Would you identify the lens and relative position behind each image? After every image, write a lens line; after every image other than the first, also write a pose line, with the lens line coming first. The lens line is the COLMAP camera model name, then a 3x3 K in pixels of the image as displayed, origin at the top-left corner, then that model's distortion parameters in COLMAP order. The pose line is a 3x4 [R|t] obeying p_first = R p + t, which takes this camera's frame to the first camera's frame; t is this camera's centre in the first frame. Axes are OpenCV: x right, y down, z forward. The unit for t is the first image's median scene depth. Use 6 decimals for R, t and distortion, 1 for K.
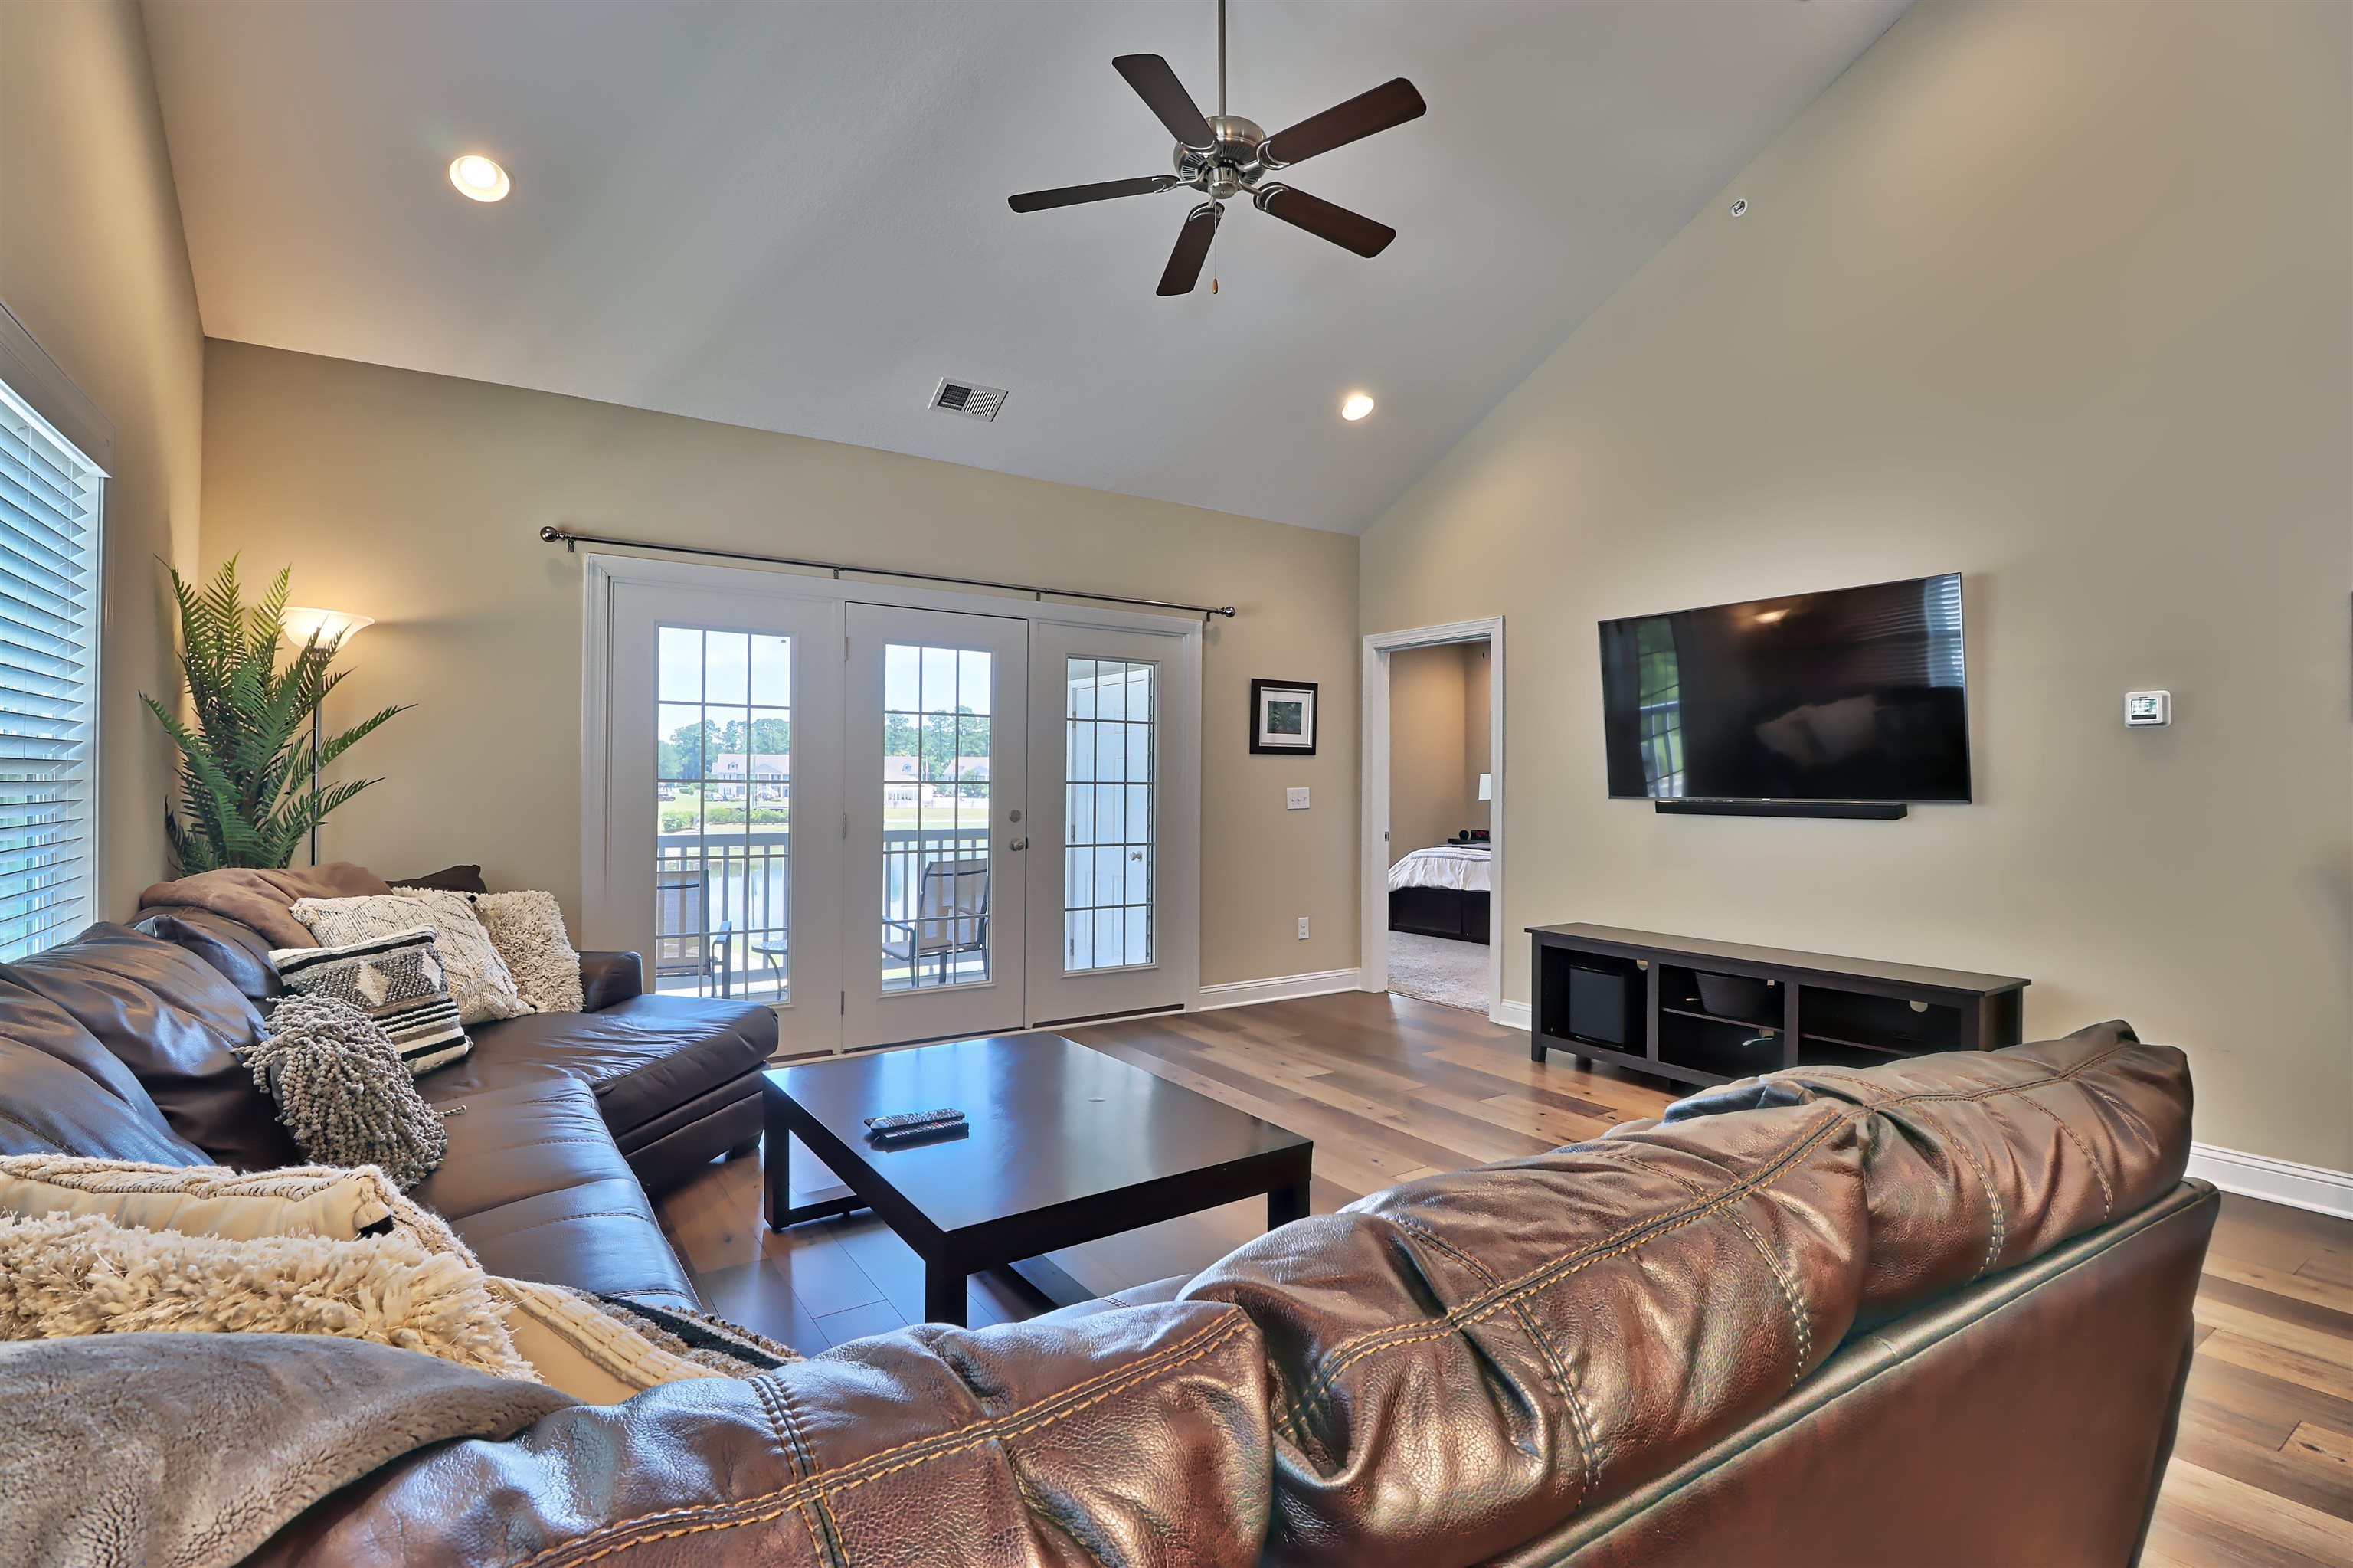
lens RADIAL K [[1085.4, 0, 1187.4], [0, 1085.4, 773.6], [0, 0, 1]] dist [-0.007858, -0.006754]
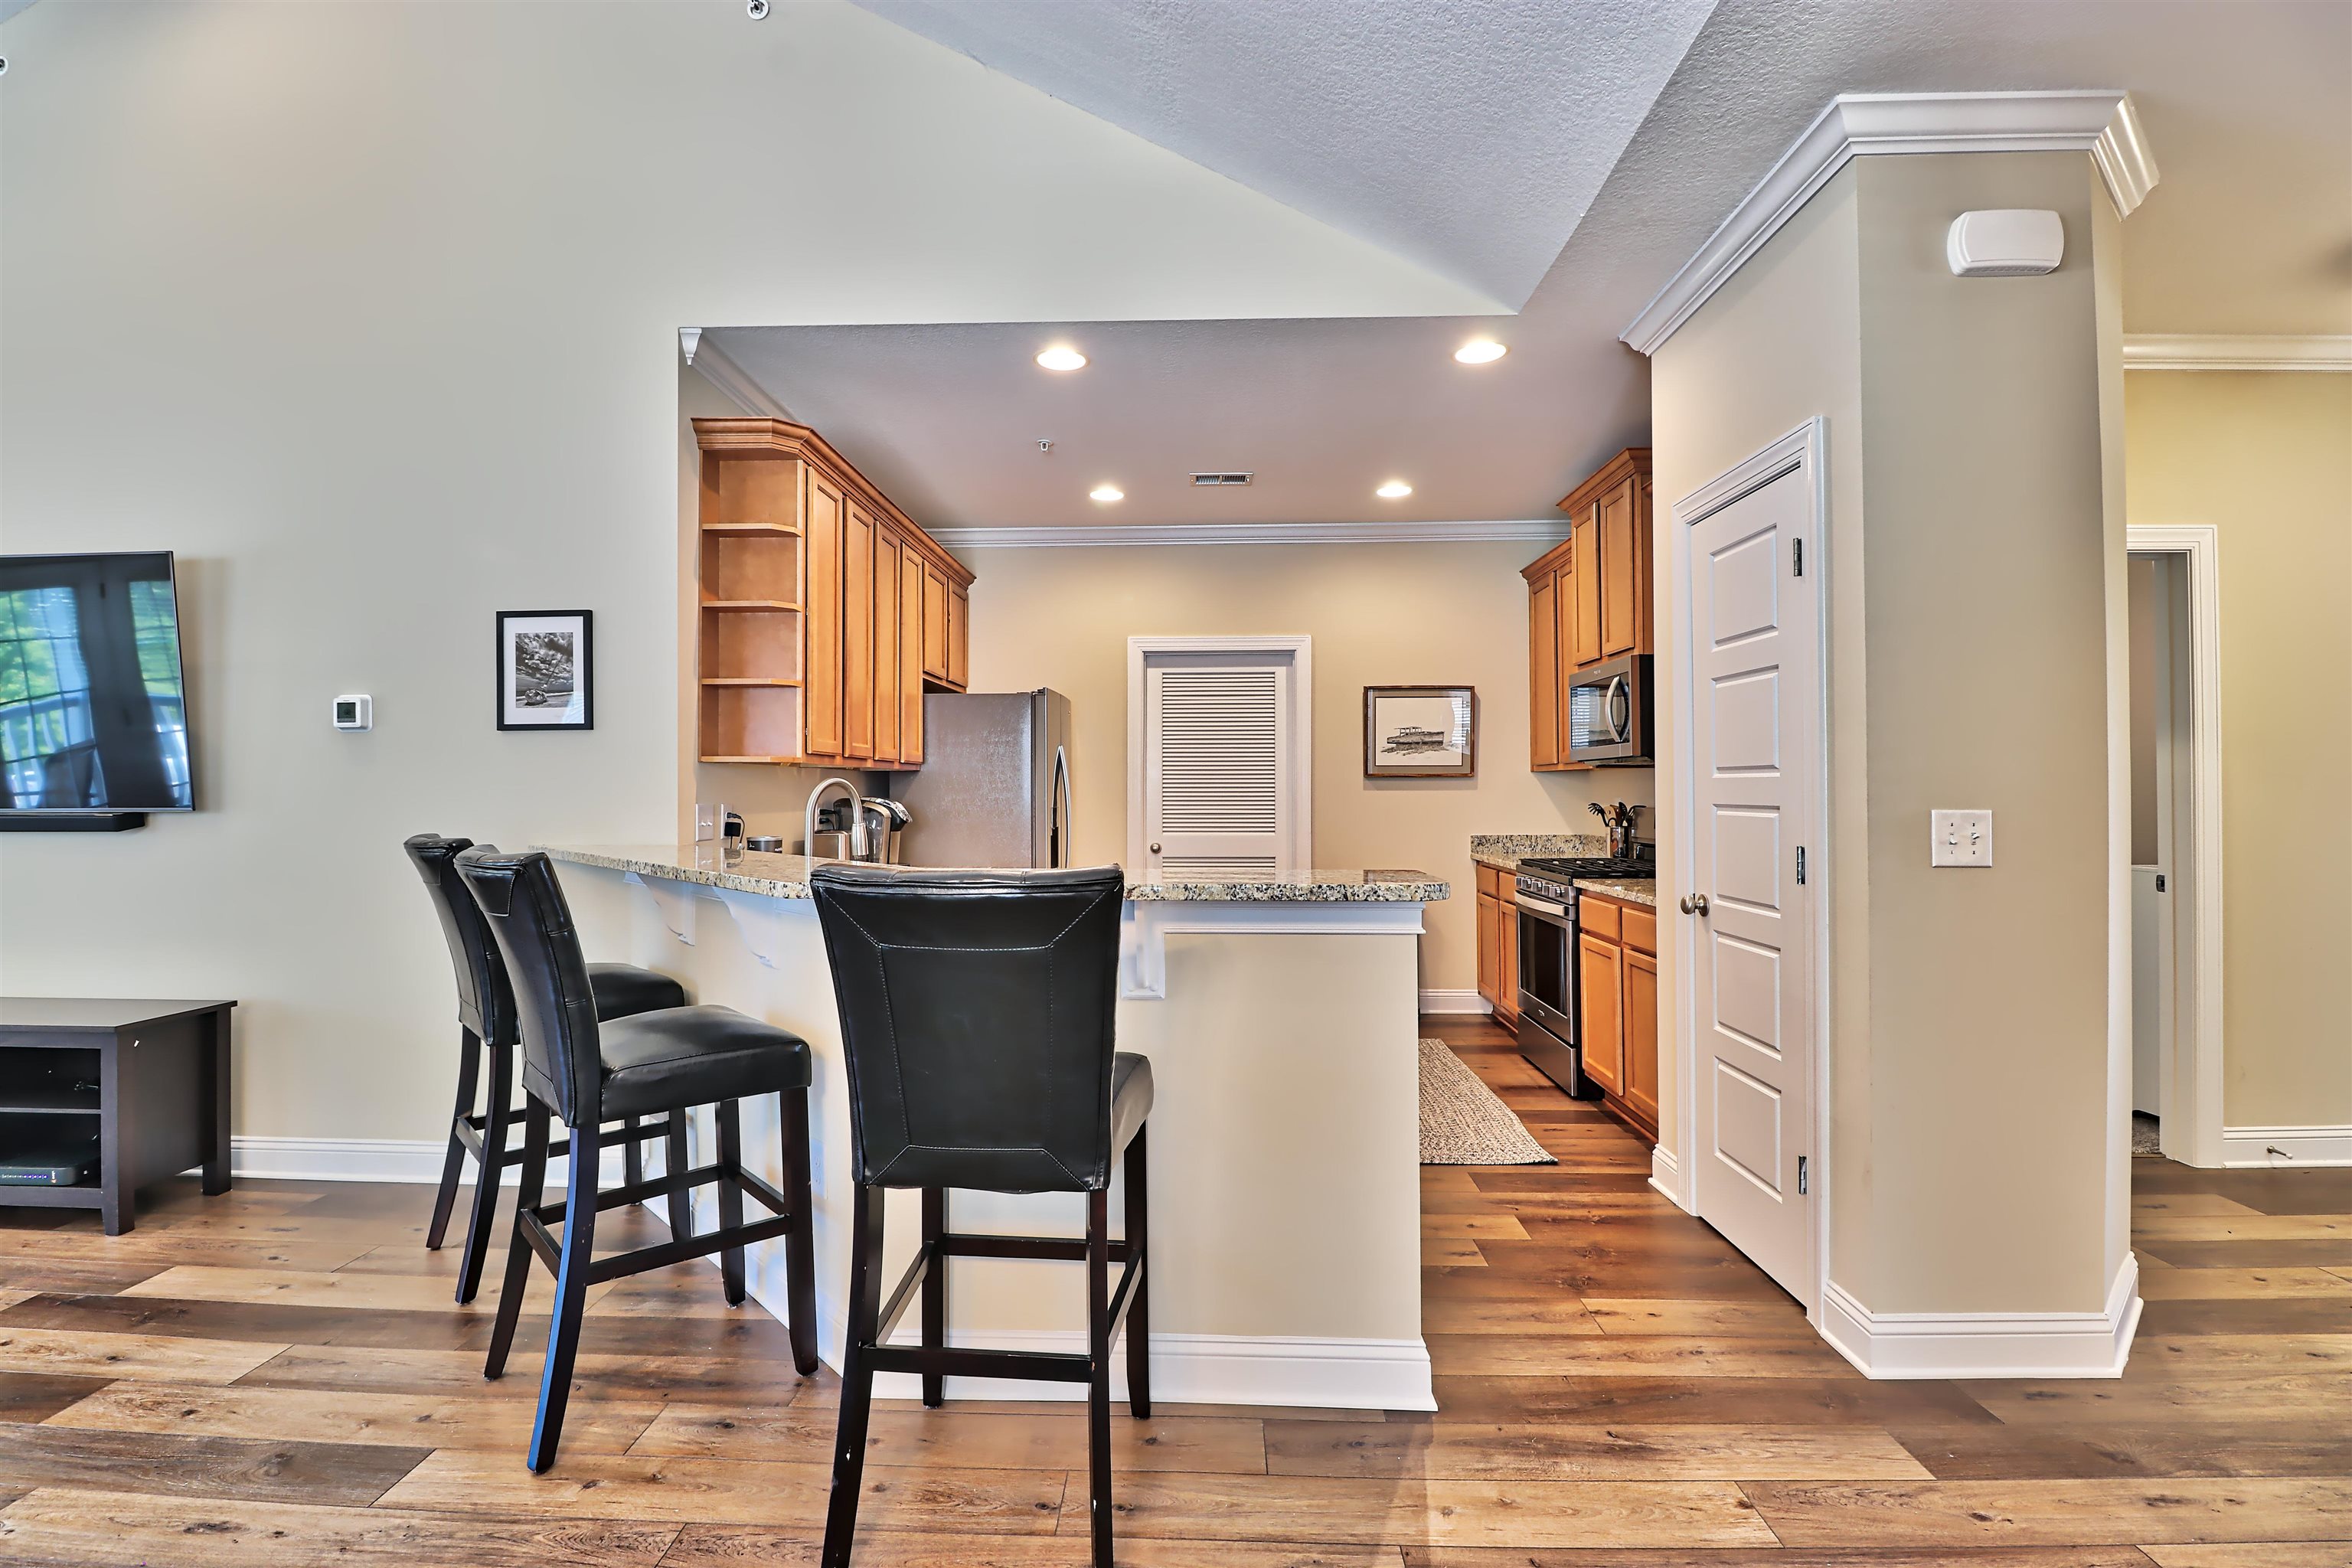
lens RADIAL K [[1084.9, 0, 1160.8], [0, 1084.9, 778.7], [0, 0, 1]] dist [-0.007858, -0.006754]
pose [[0.602501, 0.000787, 0.798118, 0.473539], [-0.000410, 1.000000, -0.000677, 0.001332], [-0.798118, 0.000081, 0.602501, -0.162068]]
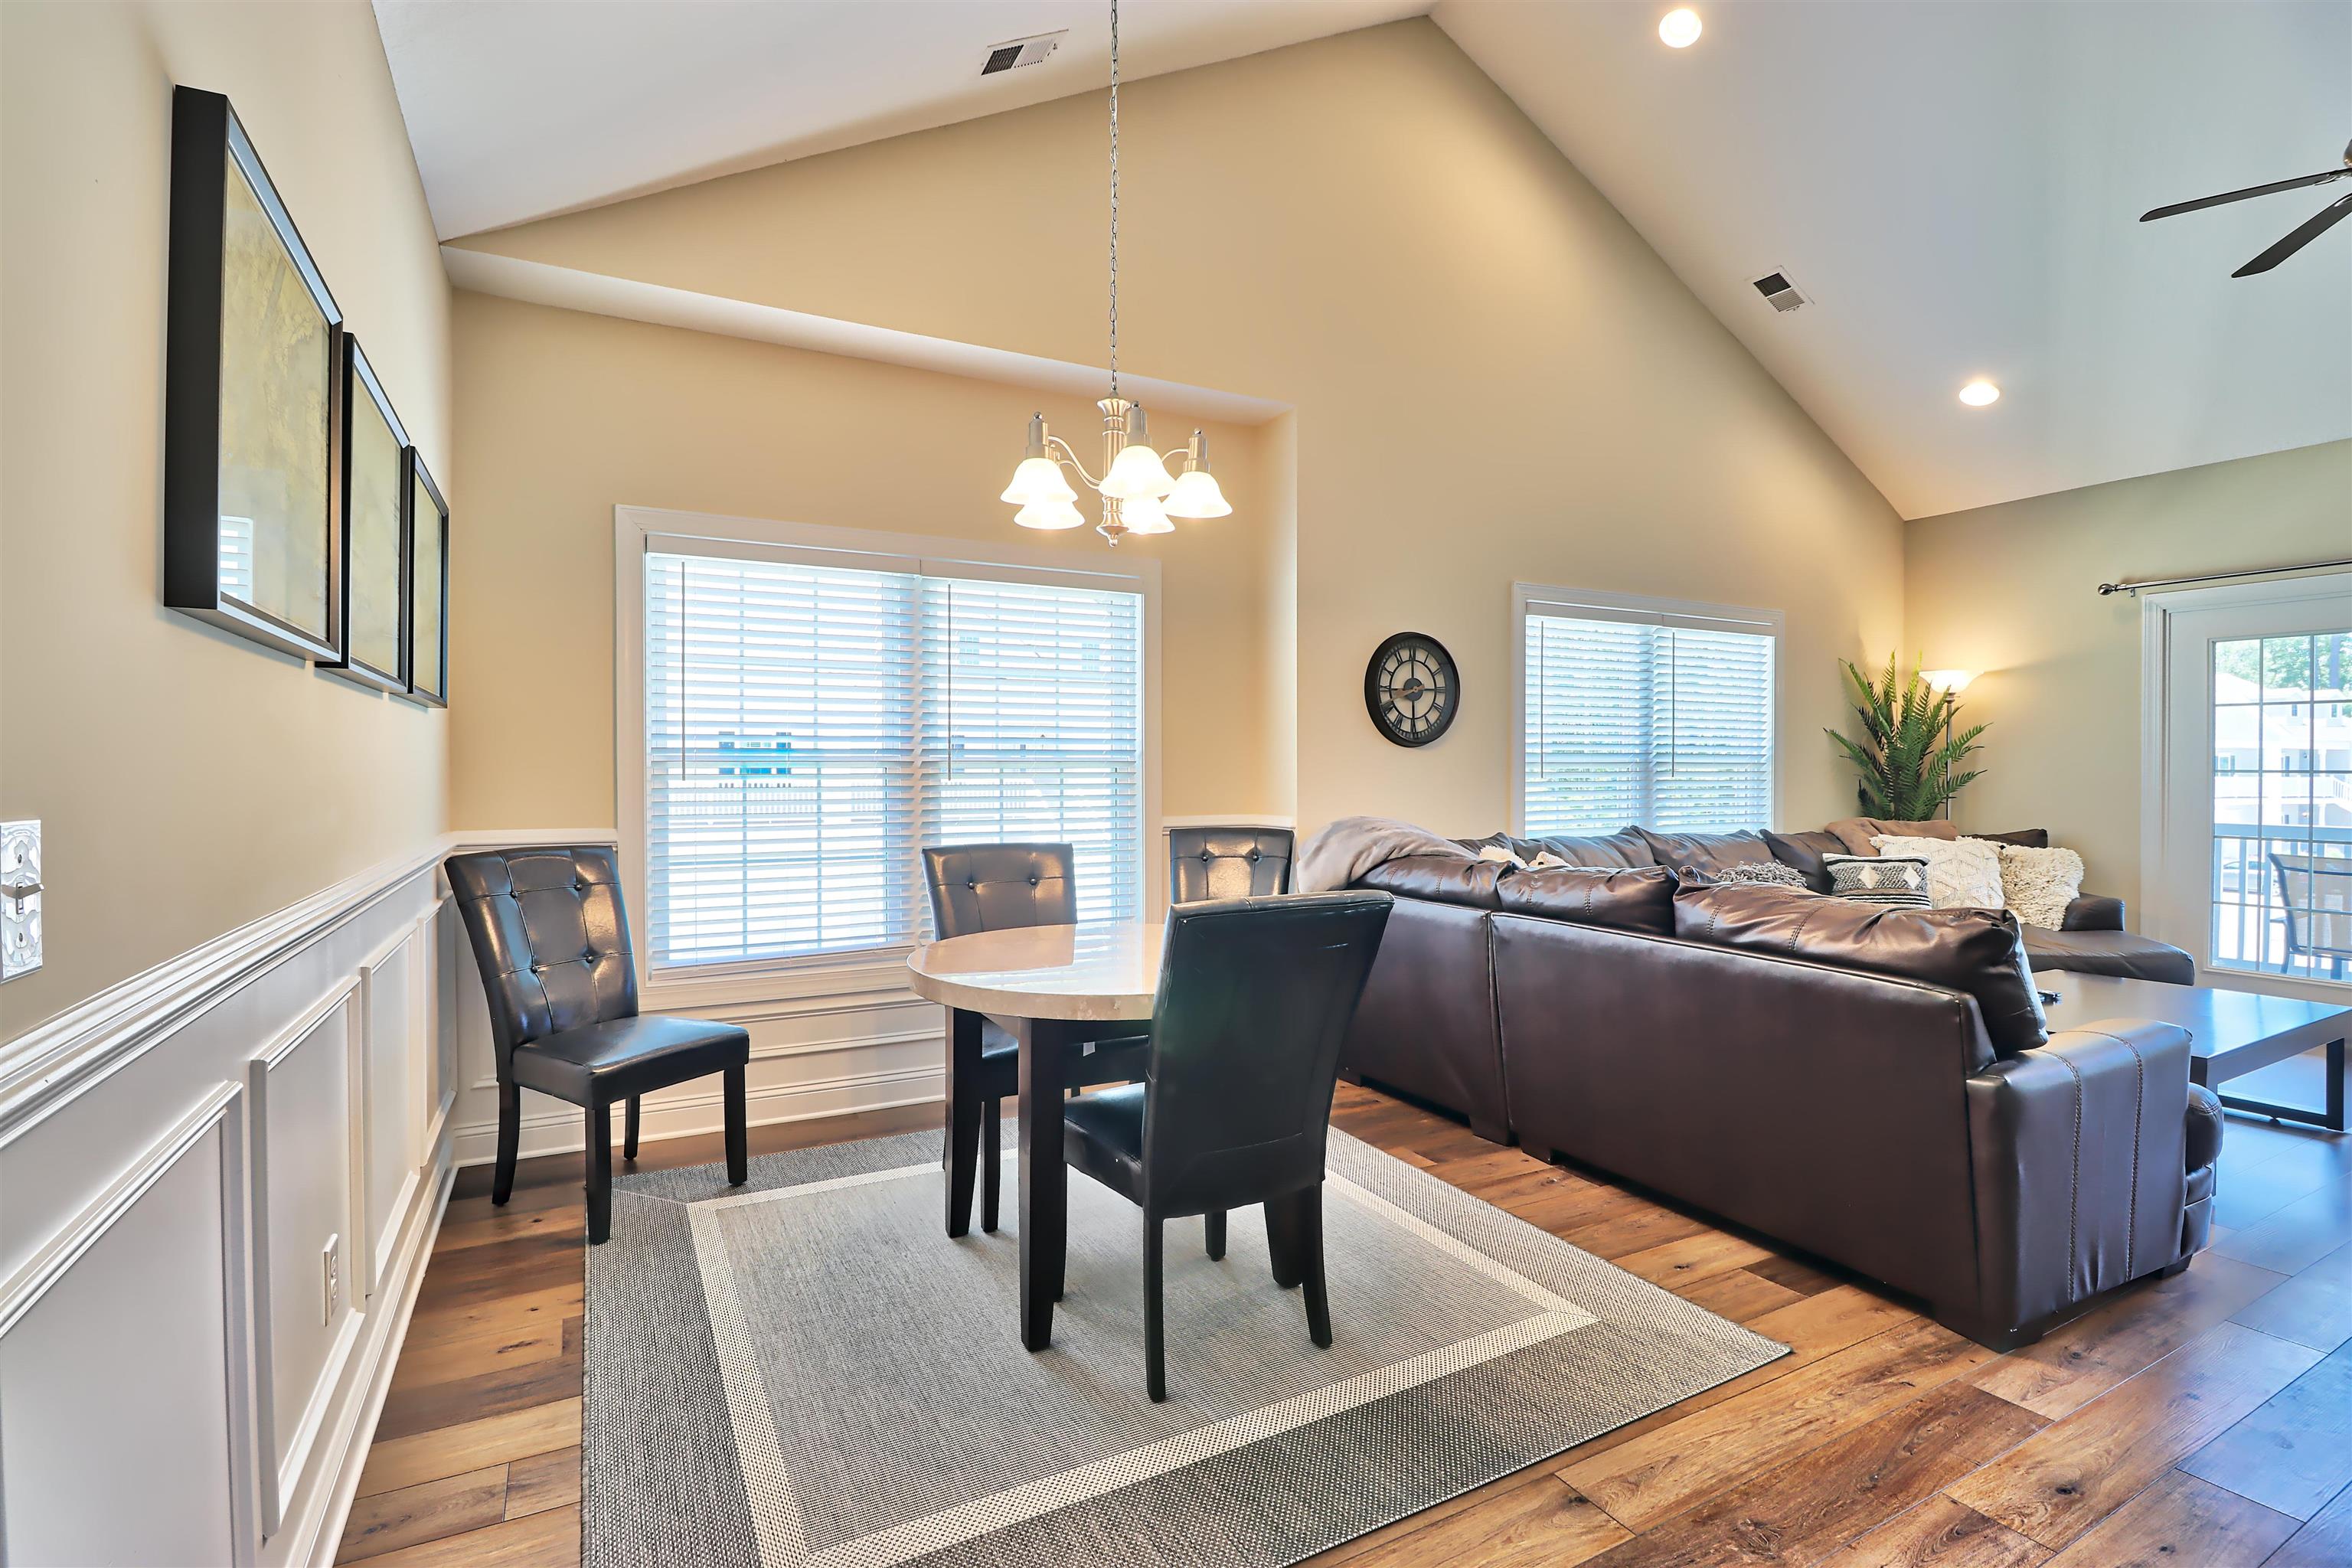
lens RADIAL K [[1084.9, 0, 1163.0], [0, 1084.9, 775.6], [0, 0, 1]] dist [-0.007858, -0.006754]
pose [[-0.113409, -0.002764, -0.993545, 0.908956], [0.009615, 0.999946, -0.003880, 0.006776], [0.993502, -0.009993, -0.113376, -0.030286]]
